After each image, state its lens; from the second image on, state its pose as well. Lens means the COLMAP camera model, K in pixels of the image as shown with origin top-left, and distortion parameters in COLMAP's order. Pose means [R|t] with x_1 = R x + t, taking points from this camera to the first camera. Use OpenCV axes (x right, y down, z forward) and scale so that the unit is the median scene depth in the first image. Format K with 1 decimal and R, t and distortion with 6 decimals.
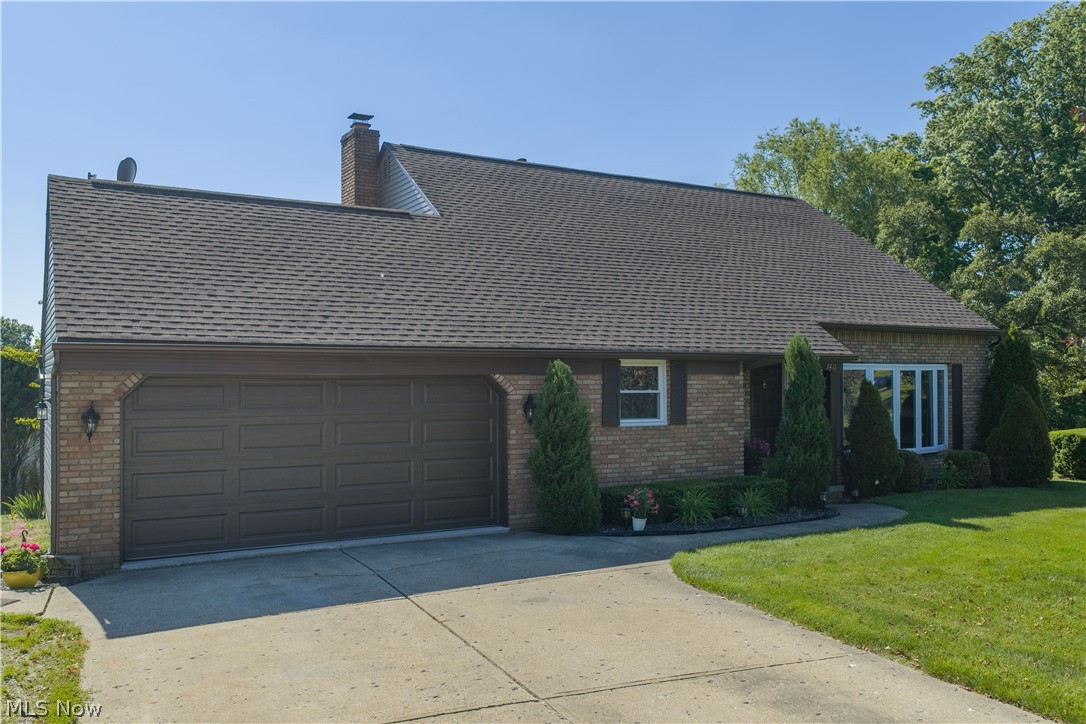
lens RADIAL K [[903.3, 0, 544.3], [0, 903.3, 365.7], [0, 0, 1]] dist [0.021864, -0.039228]
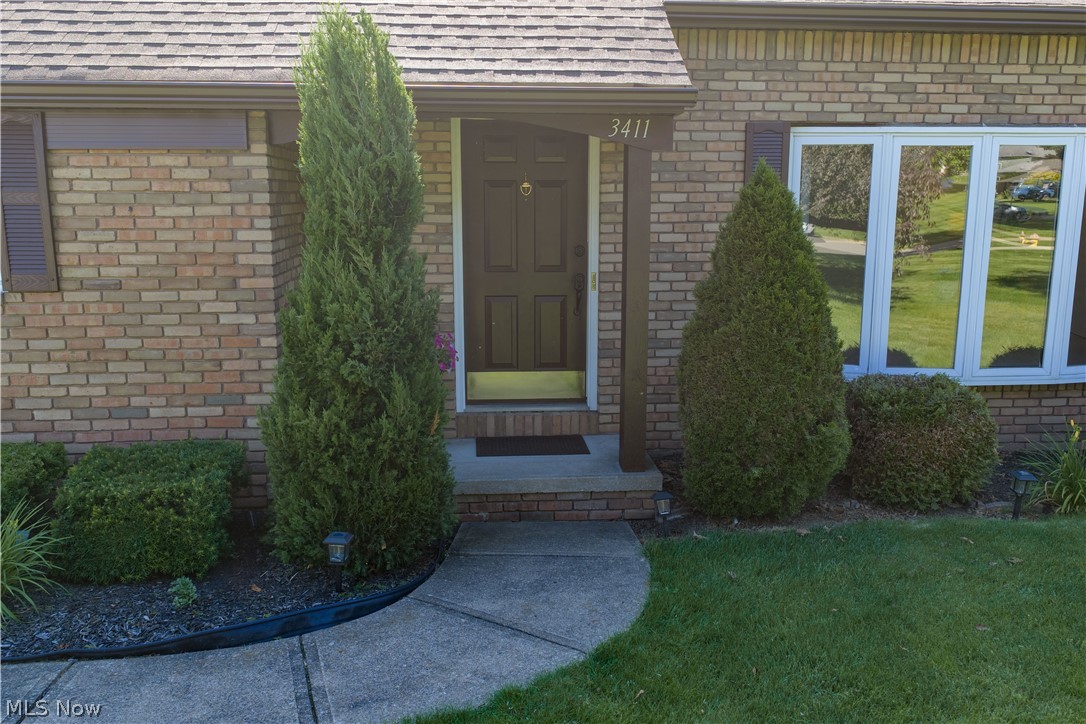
lens RADIAL K [[903.3, 0, 540.3], [0, 903.3, 366.0], [0, 0, 1]] dist [0.021864, -0.039228]
pose [[0.900214, 0.082857, -0.427491, 0.542266], [0.004658, 0.979841, 0.199723, 0.024866], [0.435422, -0.181785, 0.881681, 0.842165]]
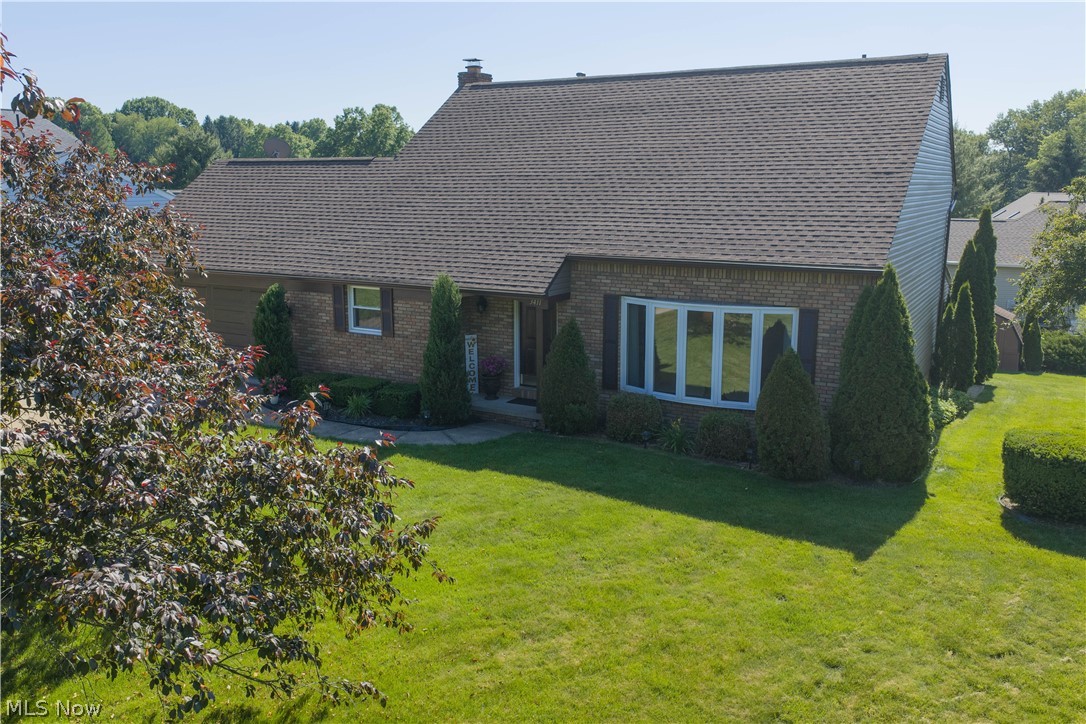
lens RADIAL K [[903.3, 0, 545.6], [0, 903.3, 365.4], [0, 0, 1]] dist [0.021864, -0.039228]
pose [[0.507485, 0.175725, -0.843552, 1.499963], [0.012585, 0.977368, 0.211172, -0.181473], [0.861569, -0.117783, 0.493788, 0.610189]]
